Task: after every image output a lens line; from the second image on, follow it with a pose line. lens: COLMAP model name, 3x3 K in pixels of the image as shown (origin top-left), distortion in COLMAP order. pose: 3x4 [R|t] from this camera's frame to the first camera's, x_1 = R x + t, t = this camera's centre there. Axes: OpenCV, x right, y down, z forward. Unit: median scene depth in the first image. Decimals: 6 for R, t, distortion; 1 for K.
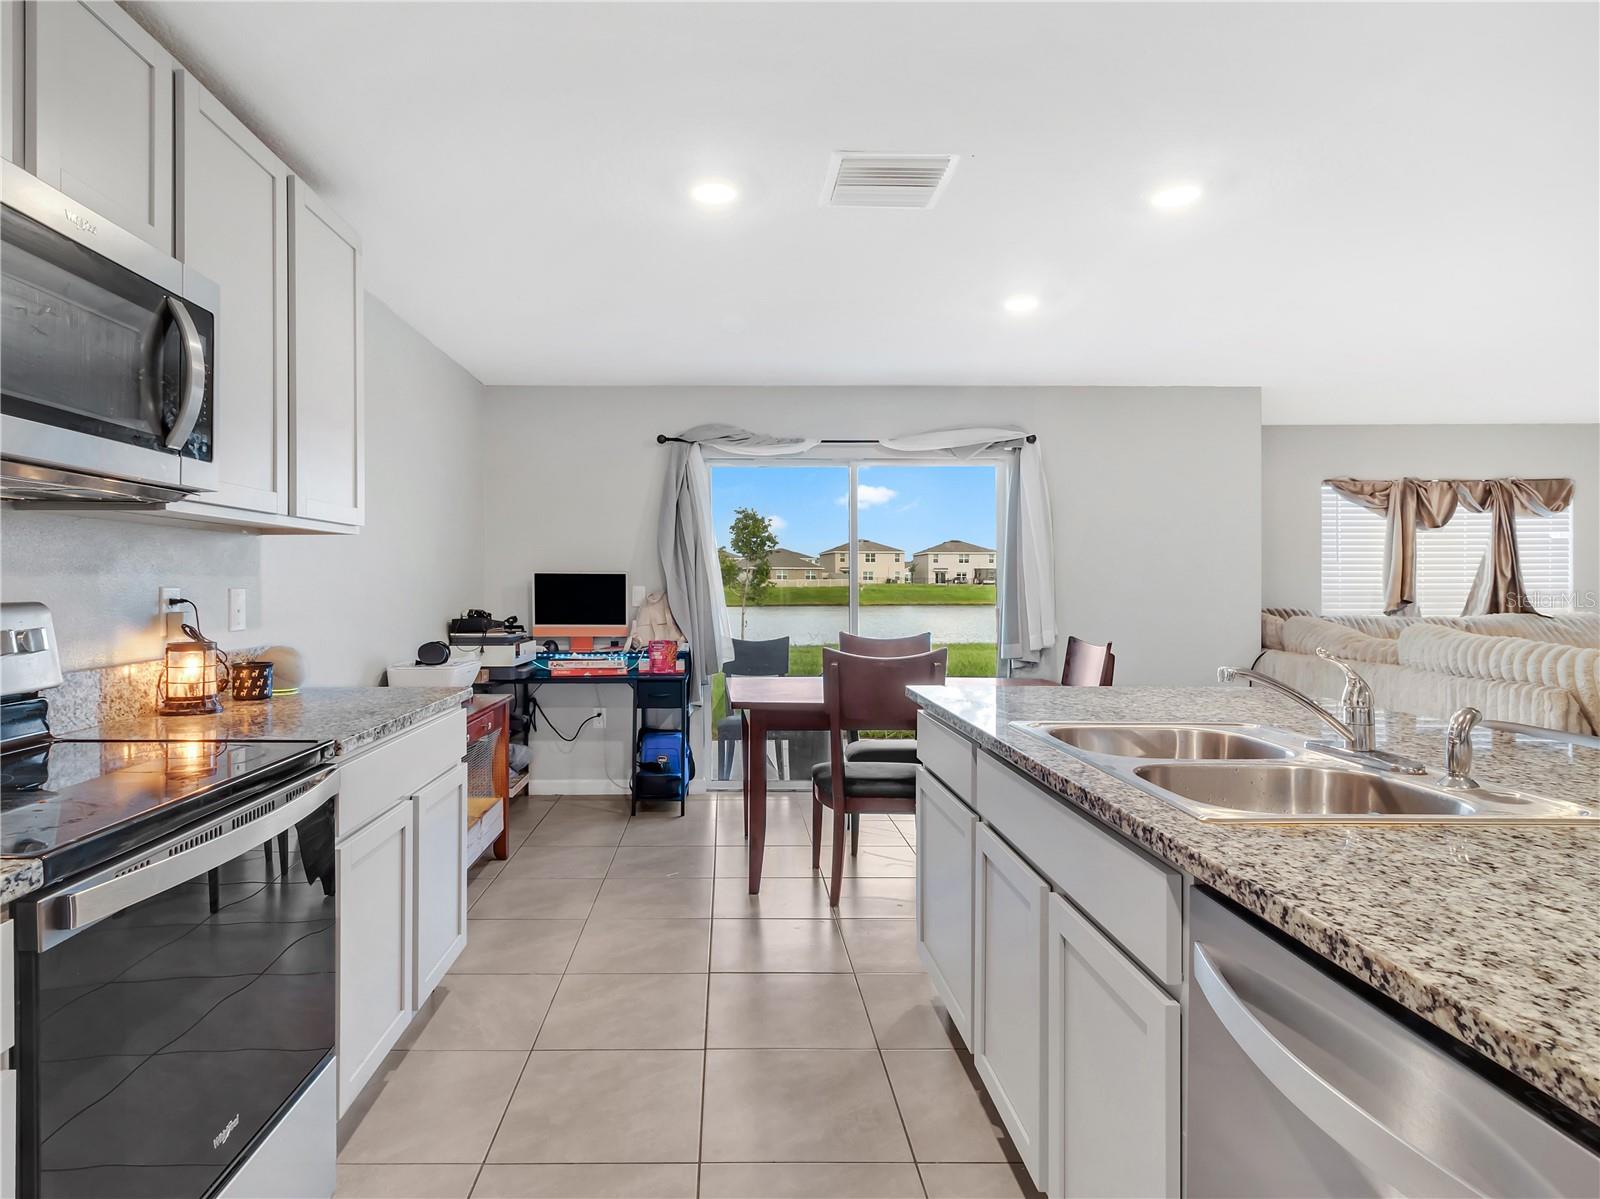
lens RADIAL K [[890.5, 0, 725.3], [0, 890.5, 584.4], [0, 0, 1]] dist [0.000674, 0.000642]
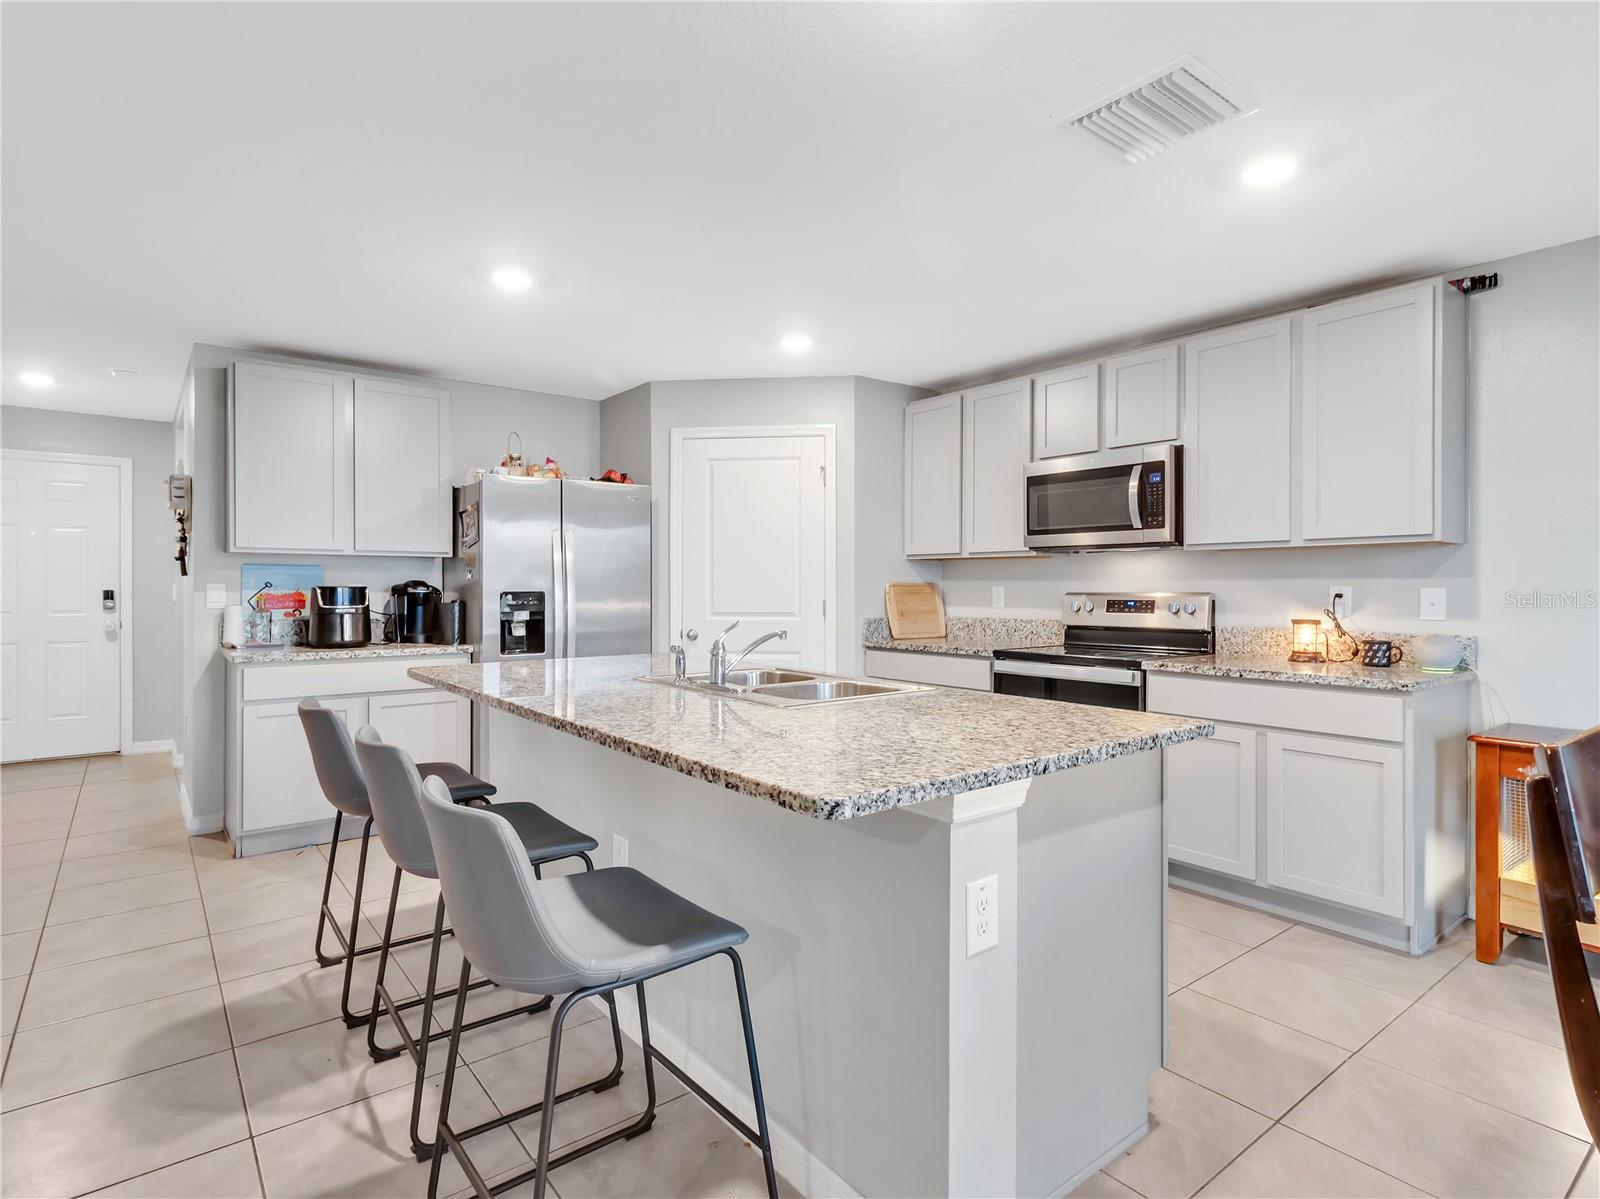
lens RADIAL K [[843.8, 0, 807.7], [0, 843.8, 588.7], [0, 0, 1]] dist [-0.001255, 0.001178]
pose [[-0.789574, -0.006065, -0.613625, 0.482274], [-0.005769, 0.999980, -0.002460, 0.007275], [0.613628, 0.001598, -0.789594, 0.726066]]
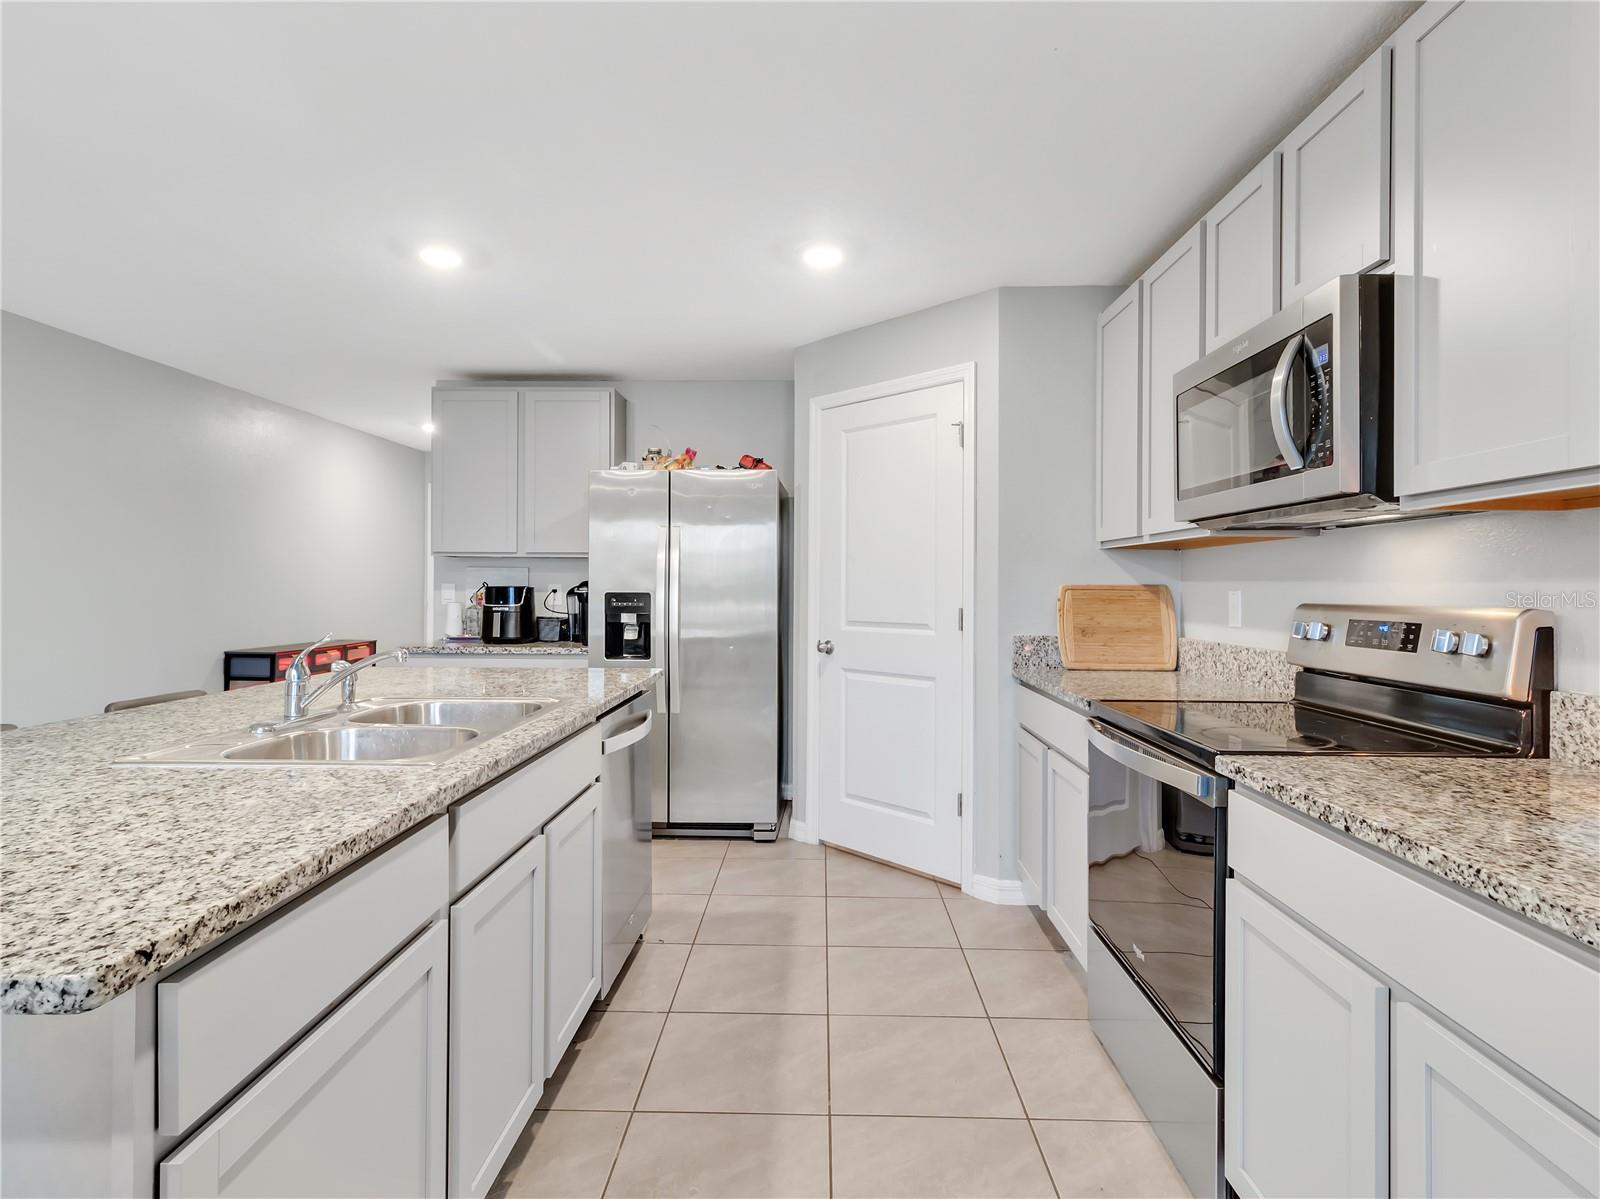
lens RADIAL K [[843.8, 0, 807.7], [0, 843.8, 588.7], [0, 0, 1]] dist [-0.001255, 0.001178]
pose [[-0.999583, -0.011845, 0.026325, -0.002843], [-0.011761, 0.999925, 0.003328, 0.001010], [-0.026362, 0.003017, -0.999648, 0.674222]]
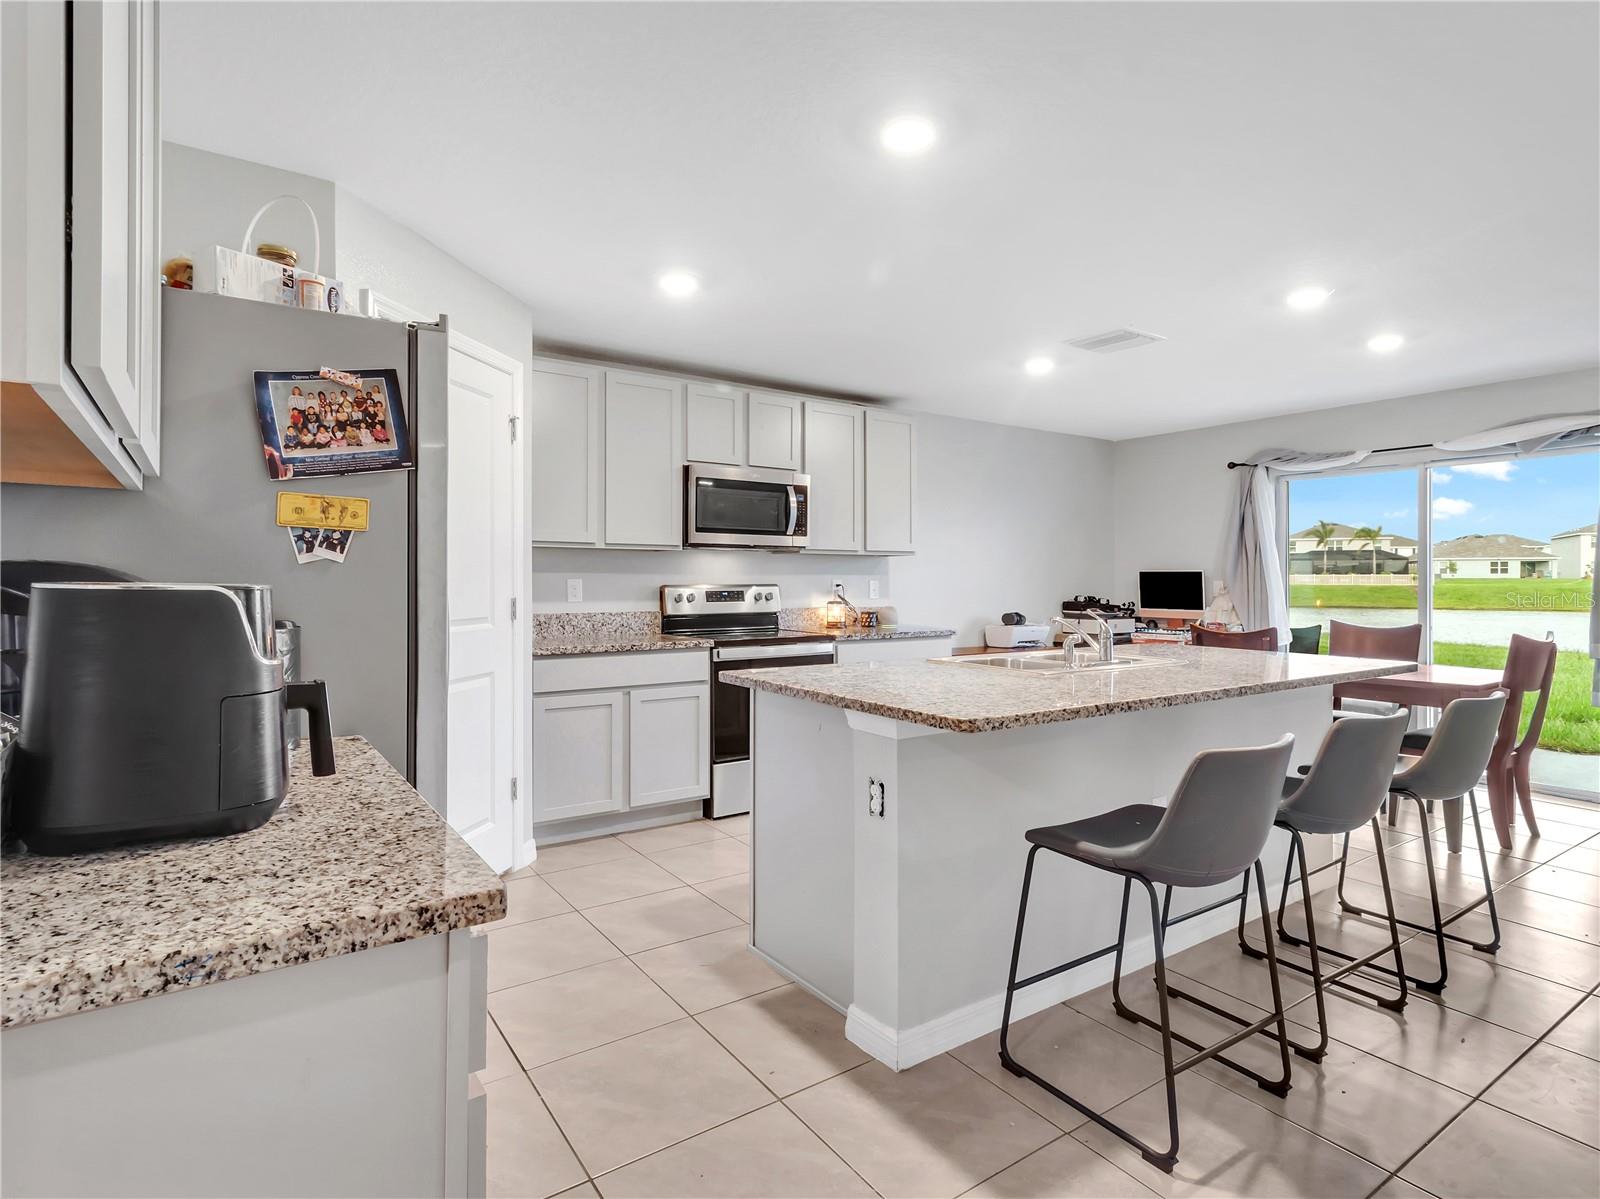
lens RADIAL K [[843.8, 0, 807.7], [0, 843.8, 588.7], [0, 0, 1]] dist [-0.001255, 0.001178]
pose [[0.560757, 0.005340, -0.827963, 0.600970], [0.000738, 0.999976, 0.006949, 0.005239], [0.827980, -0.004508, 0.560739, -0.190315]]
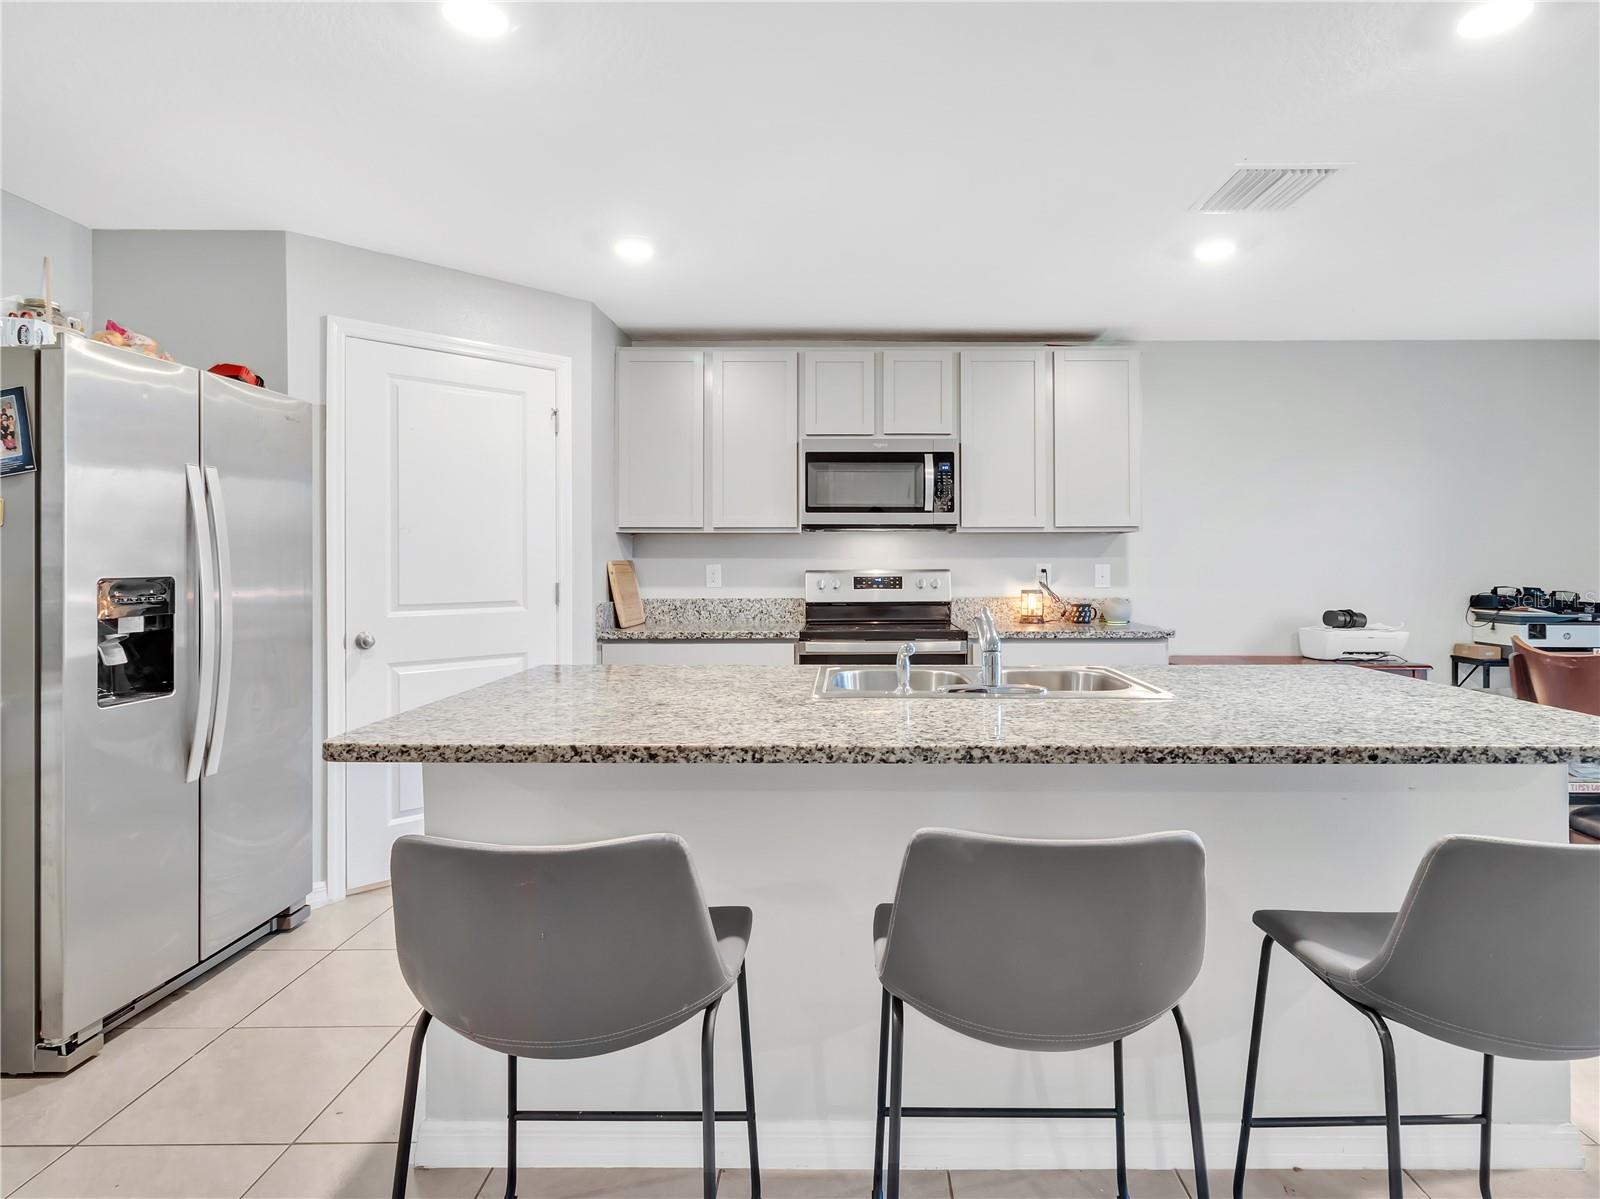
lens RADIAL K [[858.3, 0, 837.4], [0, 858.3, 561.9], [0, 0, 1]] dist [-0.000573, 0.000966]
pose [[-0.014125, -0.008083, -0.999868, 0.625004], [0.002651, 0.999964, -0.008121, 0.006087], [0.999897, -0.002765, -0.014103, 0.247468]]
